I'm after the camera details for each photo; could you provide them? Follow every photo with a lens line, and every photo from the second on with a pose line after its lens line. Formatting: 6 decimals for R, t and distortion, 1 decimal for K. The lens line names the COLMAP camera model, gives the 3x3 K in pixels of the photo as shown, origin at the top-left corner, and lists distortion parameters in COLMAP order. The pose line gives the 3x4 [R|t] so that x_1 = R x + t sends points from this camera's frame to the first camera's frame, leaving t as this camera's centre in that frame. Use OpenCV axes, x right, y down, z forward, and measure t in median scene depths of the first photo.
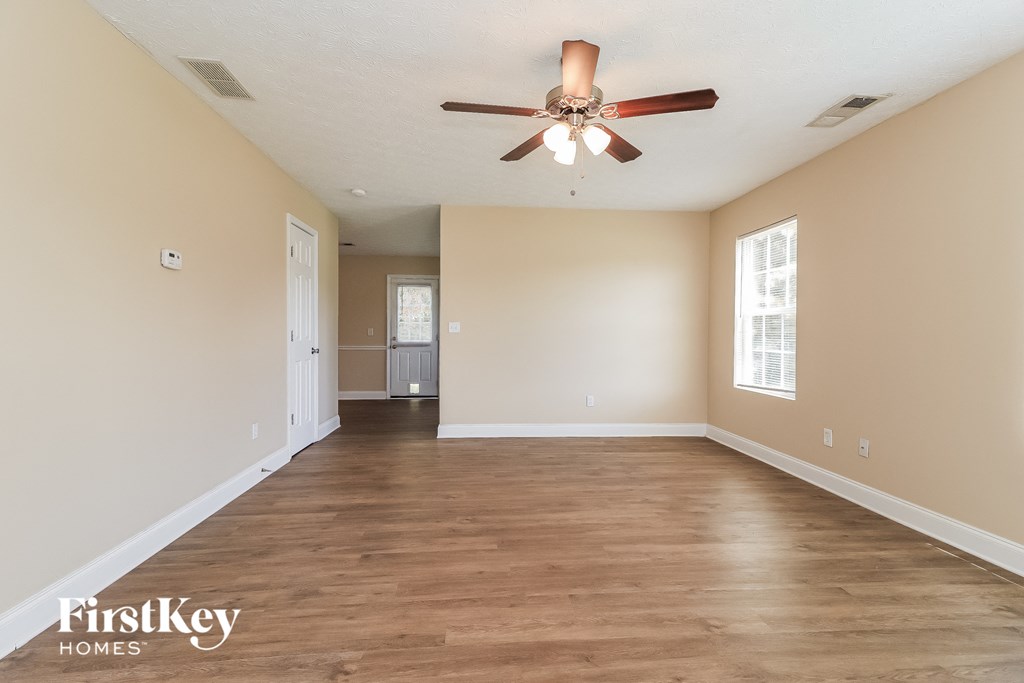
lens RADIAL K [[474.0, 0, 513.6], [0, 474.0, 343.9], [0, 0, 1]] dist [0.019787, 0.000917]
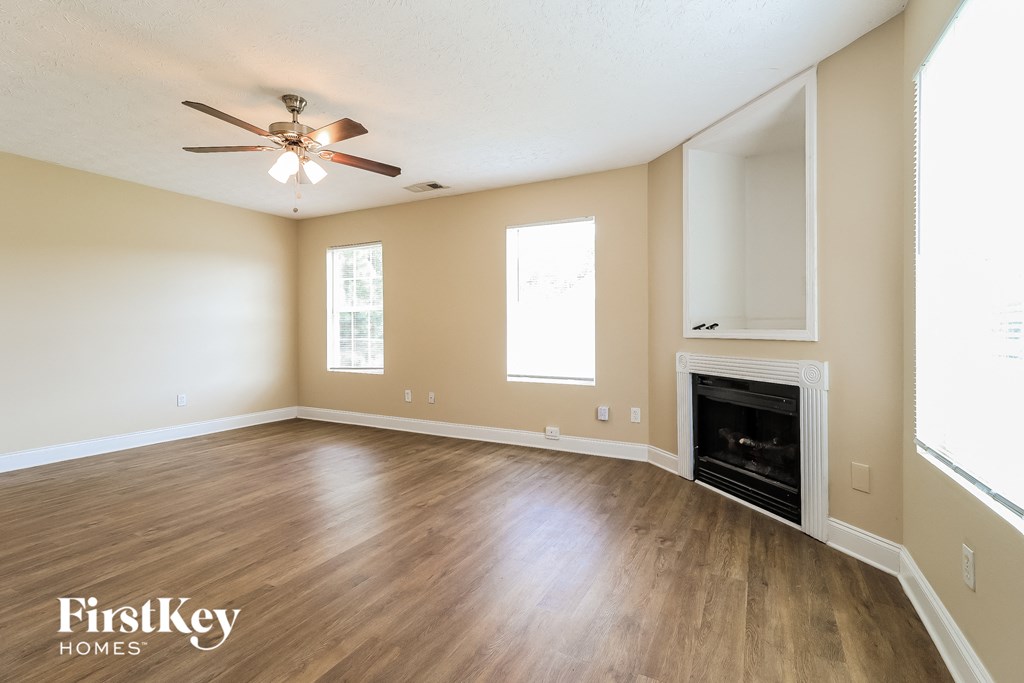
lens RADIAL K [[474.0, 0, 521.2], [0, 474.0, 328.5], [0, 0, 1]] dist [0.019787, 0.000917]
pose [[0.529373, -0.007592, 0.848355, -0.460663], [0.022398, 0.999736, -0.005030, 0.001871], [-0.848093, 0.021664, 0.529404, -0.092403]]
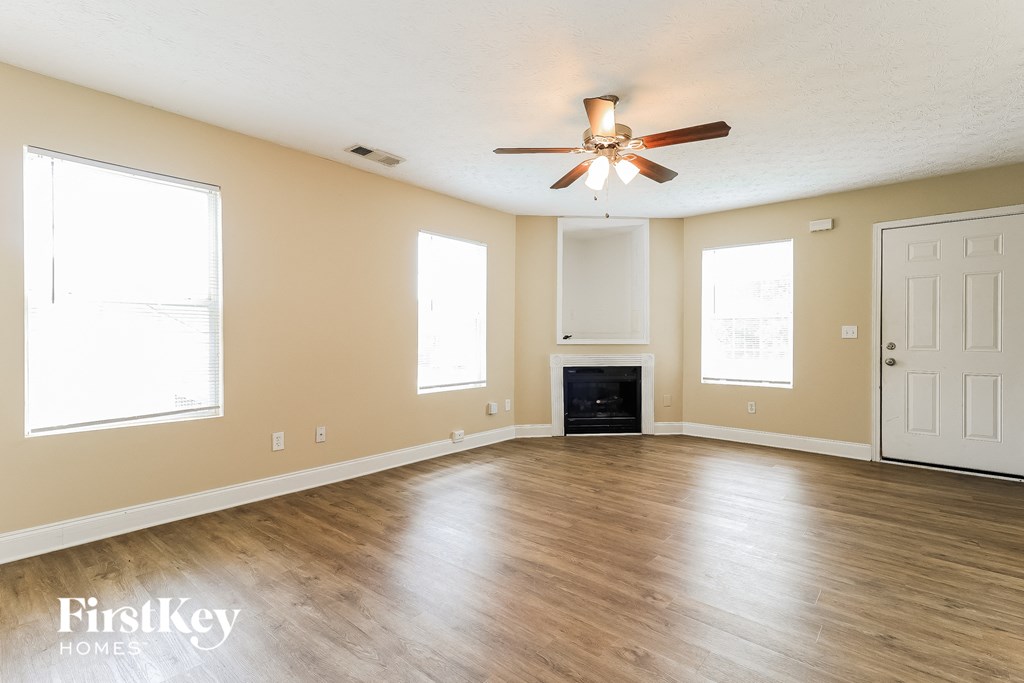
lens RADIAL K [[474.0, 0, 519.5], [0, 474.0, 339.8], [0, 0, 1]] dist [0.019787, 0.000917]
pose [[-0.699730, -0.015157, 0.714247, -0.425934], [0.006098, 0.999612, 0.027188, -0.038582], [-0.714382, 0.023379, -0.699366, 1.508465]]
